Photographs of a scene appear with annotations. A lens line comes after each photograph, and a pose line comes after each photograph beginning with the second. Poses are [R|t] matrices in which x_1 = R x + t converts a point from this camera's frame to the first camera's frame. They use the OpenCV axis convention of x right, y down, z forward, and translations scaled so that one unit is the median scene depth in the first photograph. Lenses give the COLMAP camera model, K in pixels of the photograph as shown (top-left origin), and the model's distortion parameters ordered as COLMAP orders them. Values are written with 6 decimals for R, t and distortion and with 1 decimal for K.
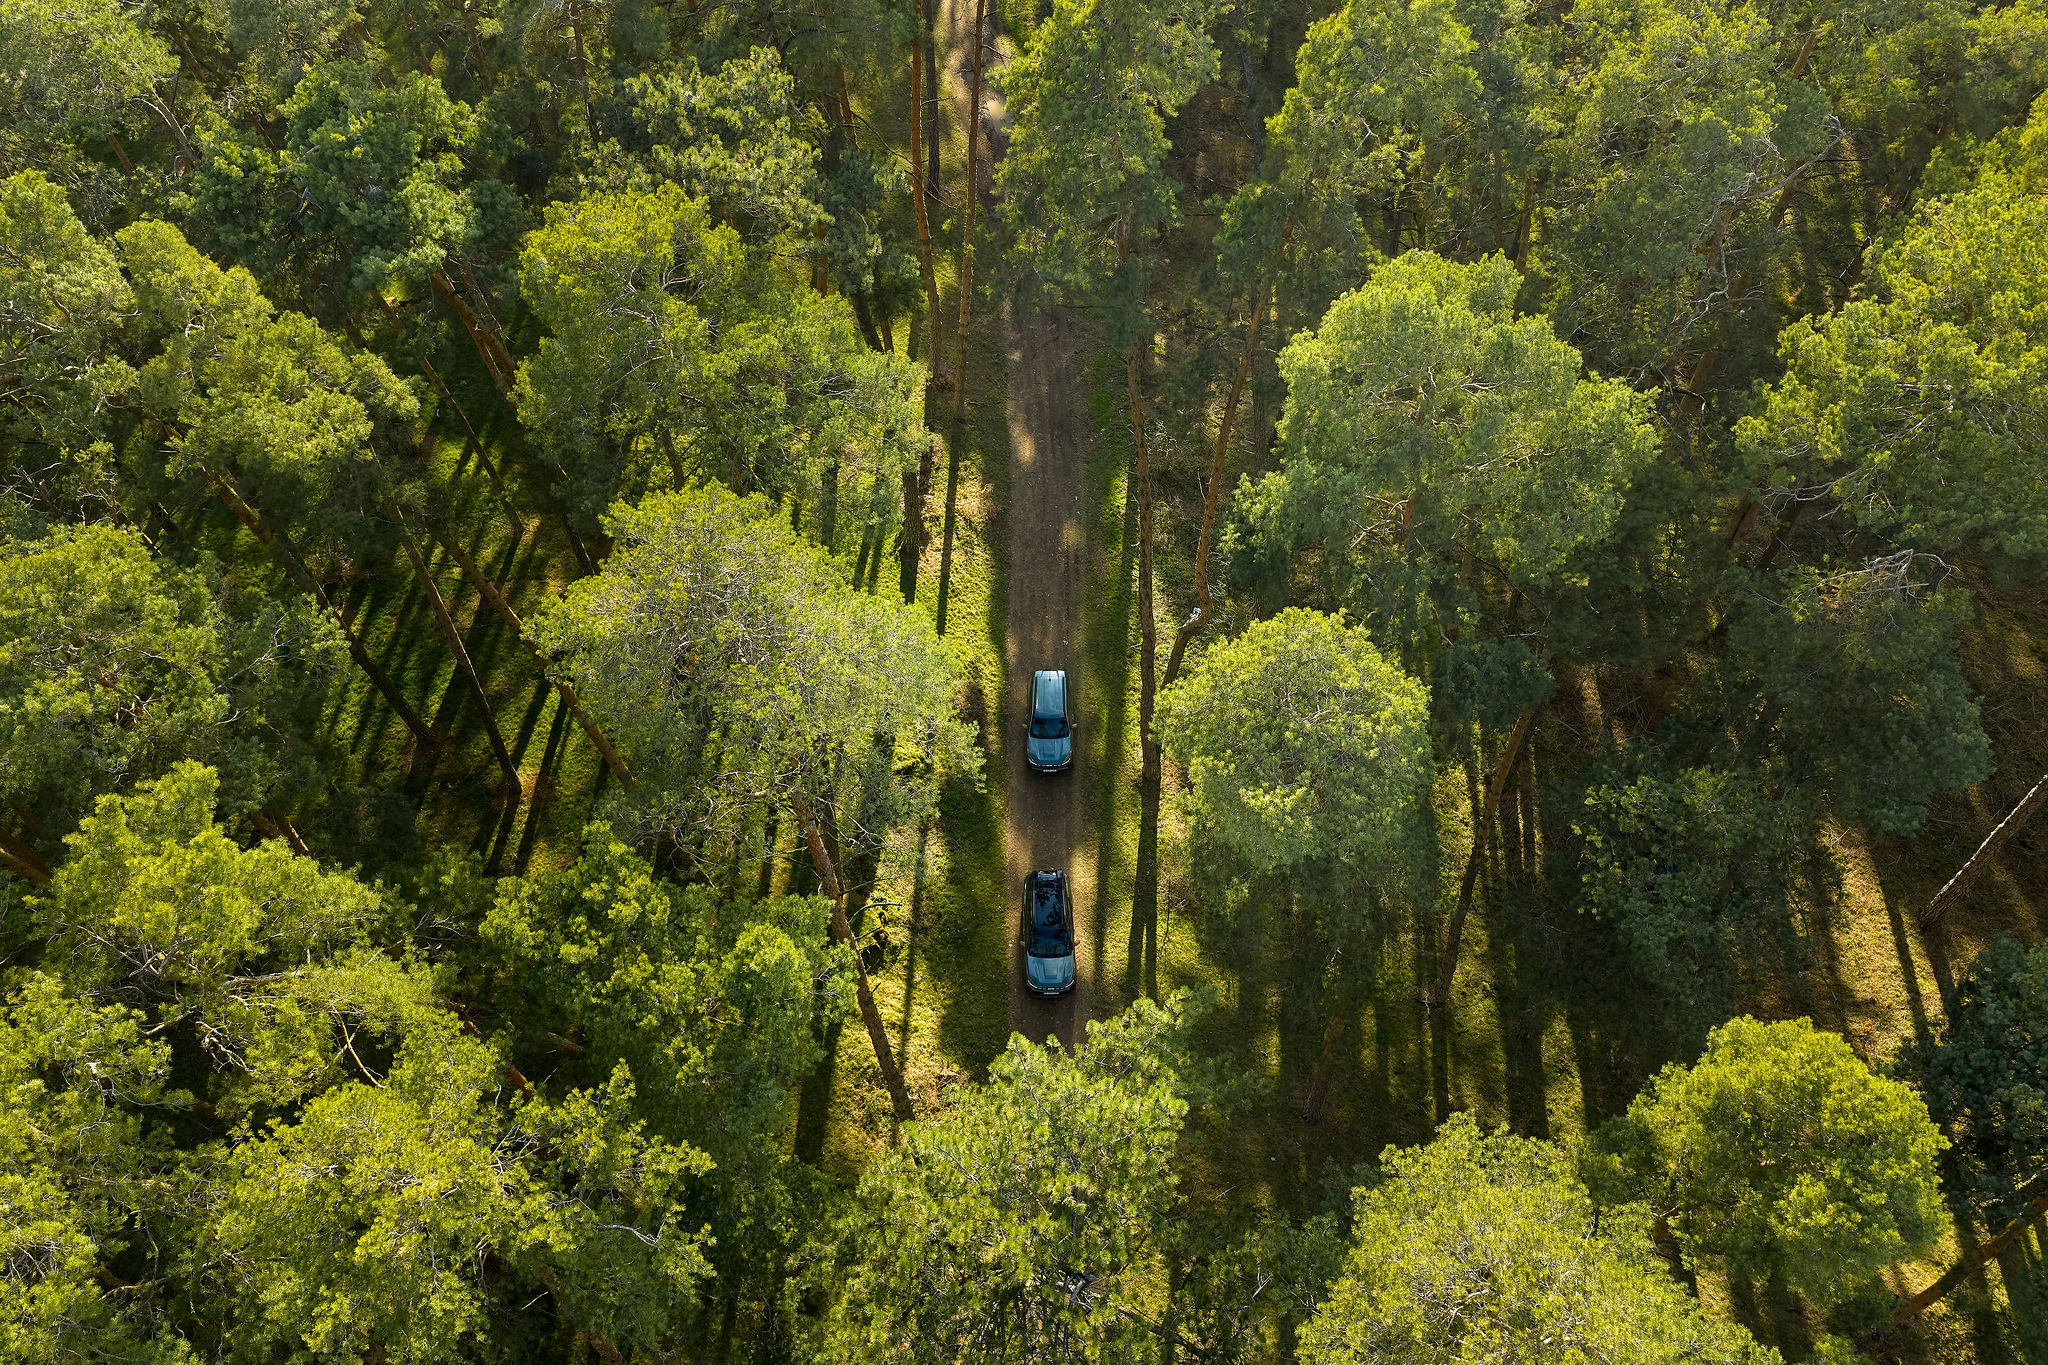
lens RADIAL K [[1691.3, 0, 1012.2], [0, 1691.3, 690.8], [0, 0, 1]] dist [0.017339, -0.020270]
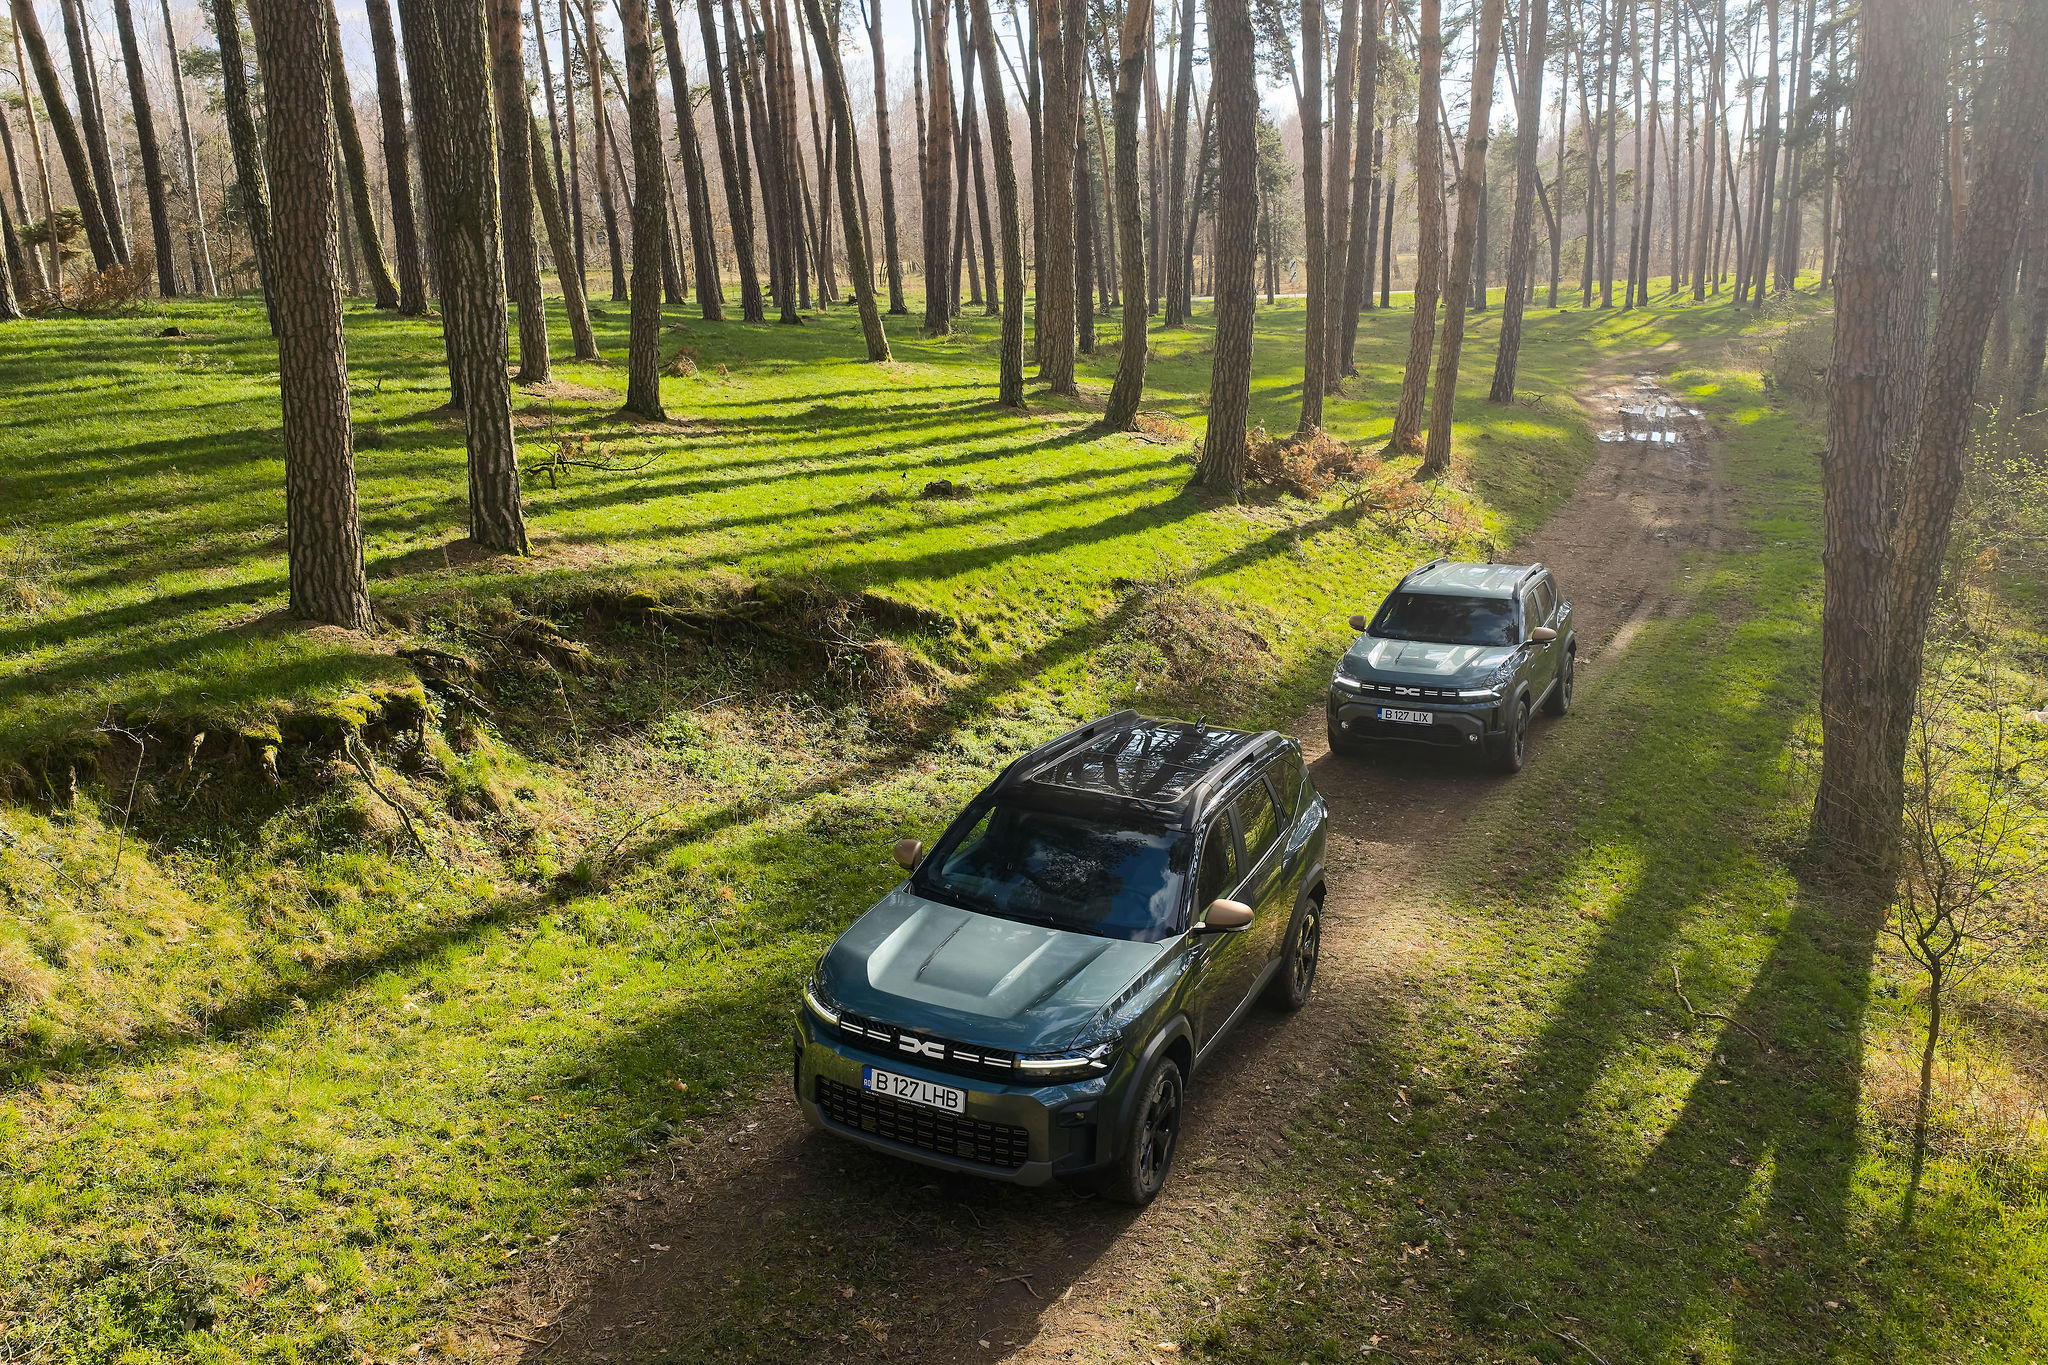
lens RADIAL K [[1691.3, 0, 1025.3], [0, 1691.3, 684.0], [0, 0, 1]] dist [0.017339, -0.020270]
pose [[0.900552, 0.110938, -0.420355, 0.144768], [-0.358668, 0.736005, -0.574155, 0.396821], [0.245688, 0.667824, 0.702601, 1.535681]]
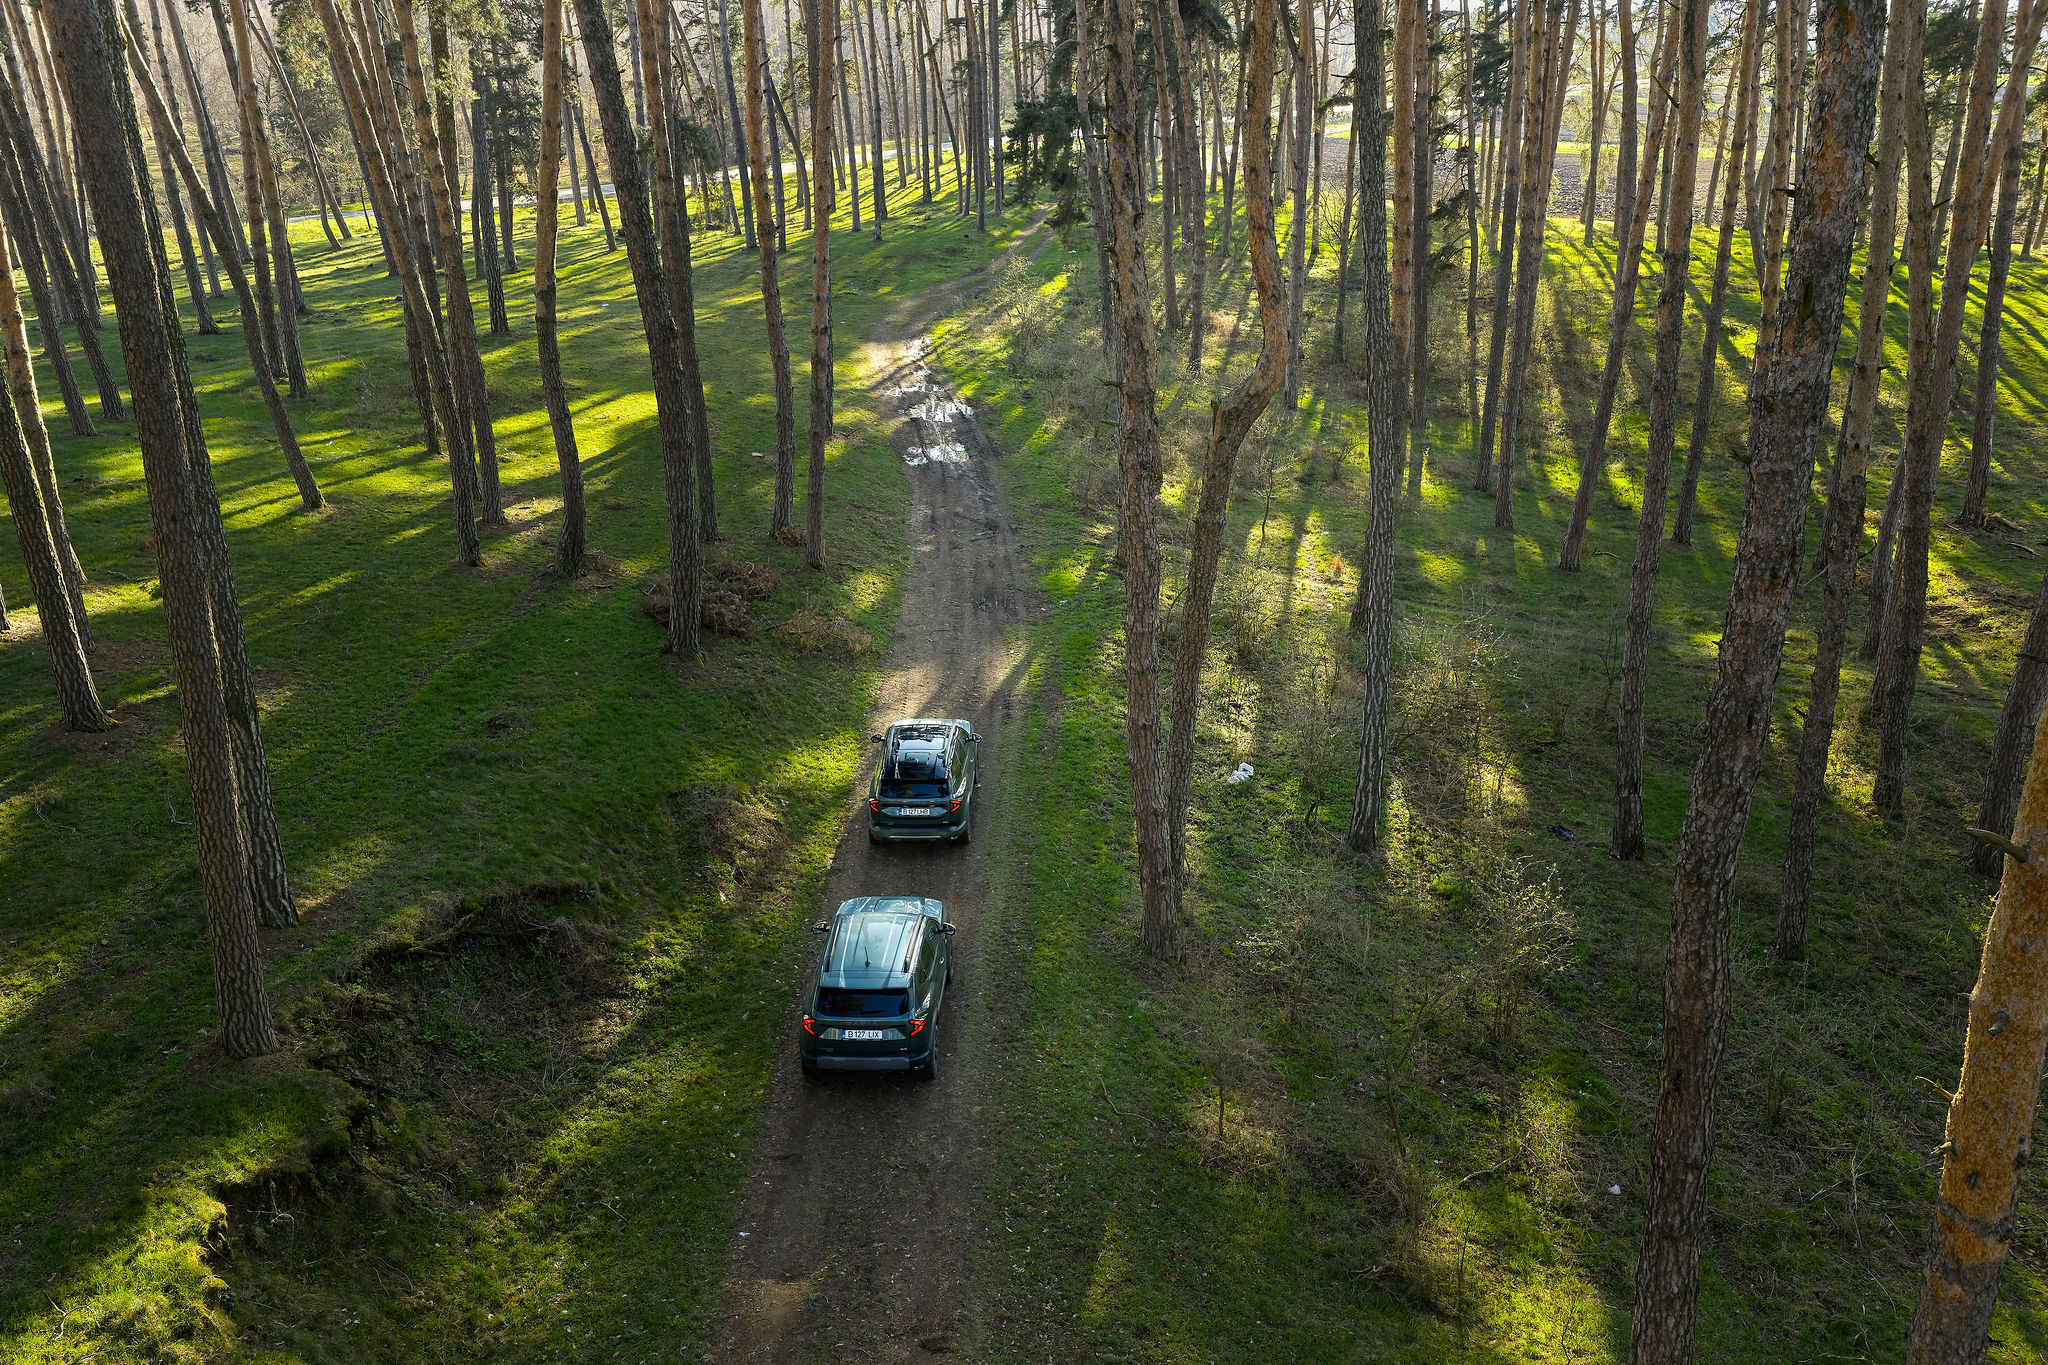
lens RADIAL K [[1691.3, 0, 1020.5], [0, 1691.3, 681.4], [0, 0, 1]] dist [0.017339, -0.020270]
pose [[0.999928, -0.000886, -0.011963, 0.100654], [-0.006012, 0.825972, -0.563680, 0.441626], [0.010380, 0.563711, 0.825907, 1.199225]]
